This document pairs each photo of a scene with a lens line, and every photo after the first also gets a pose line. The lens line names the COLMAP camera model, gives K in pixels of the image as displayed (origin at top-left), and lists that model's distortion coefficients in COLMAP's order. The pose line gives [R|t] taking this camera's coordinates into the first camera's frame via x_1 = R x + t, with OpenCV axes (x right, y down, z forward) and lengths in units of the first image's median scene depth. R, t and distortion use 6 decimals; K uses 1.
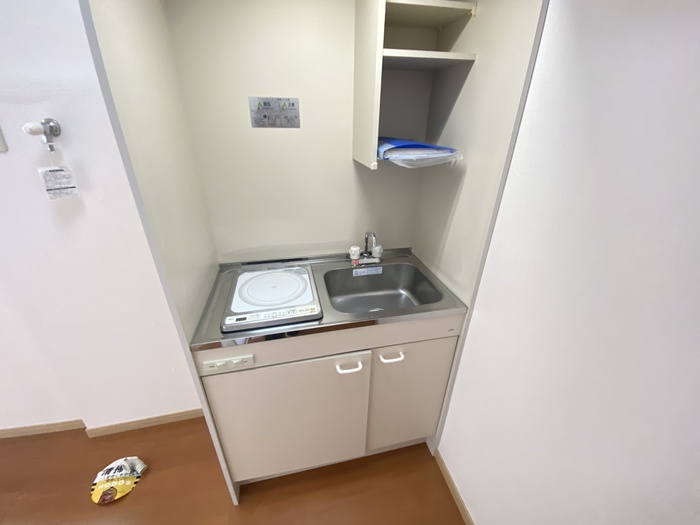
lens RADIAL K [[279.0, 0, 350.0], [0, 279.0, 262.5], [0, 0, 1]] dist [0.014425, -0.017476]
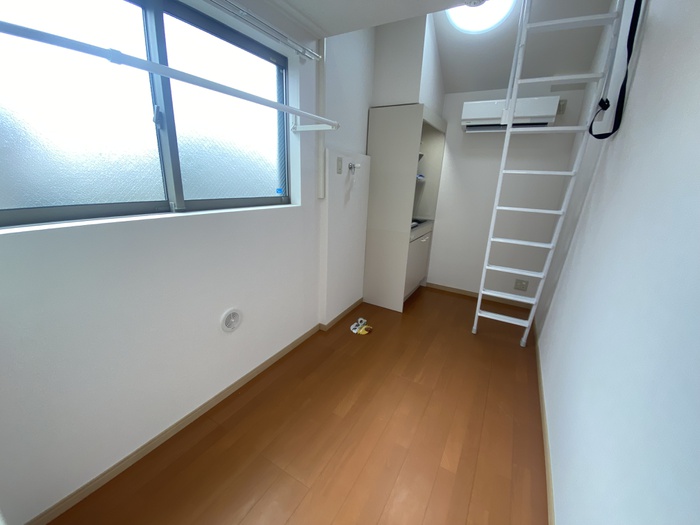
lens RADIAL K [[291.2, 0, 350.0], [0, 291.2, 262.5], [0, 0, 1]] dist [-0.000905, -0.000448]
pose [[0.673894, -0.195615, 0.712461, -3.018712], [0.289956, 0.956971, -0.011512, 0.409295], [-0.679553, 0.214341, 0.701617, -0.732286]]
